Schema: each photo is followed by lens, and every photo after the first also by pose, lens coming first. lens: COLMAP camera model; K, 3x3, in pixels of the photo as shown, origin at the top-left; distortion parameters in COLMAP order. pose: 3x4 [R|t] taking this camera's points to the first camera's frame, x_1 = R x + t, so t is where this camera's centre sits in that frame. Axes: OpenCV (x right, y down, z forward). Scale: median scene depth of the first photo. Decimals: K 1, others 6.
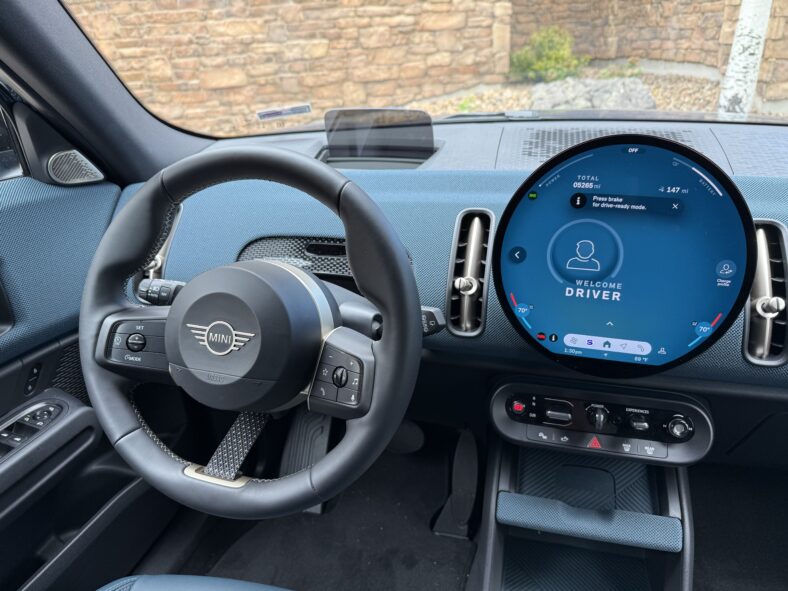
lens RADIAL K [[555.5, 0, 394.0], [0, 555.5, 295.5], [0, 0, 1]] dist [-0.000037, -0.006462]
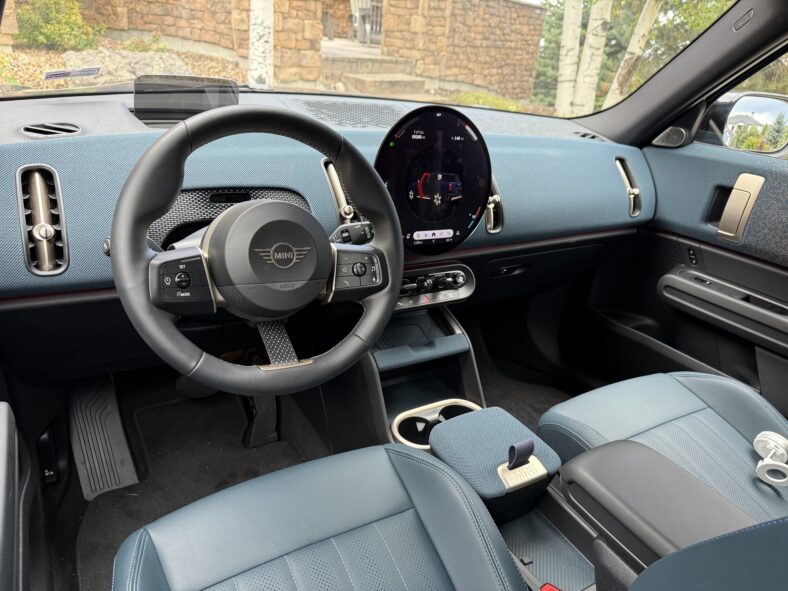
lens RADIAL K [[520.9, 0, 394.0], [0, 520.9, 295.5], [0, 0, 1]] dist [0.001597, -0.019189]
pose [[0.715930, -0.213736, 0.664651, -0.719146], [0.171023, 0.976672, 0.129856, 0.040278], [-0.676901, 0.020703, 0.735782, -0.059998]]
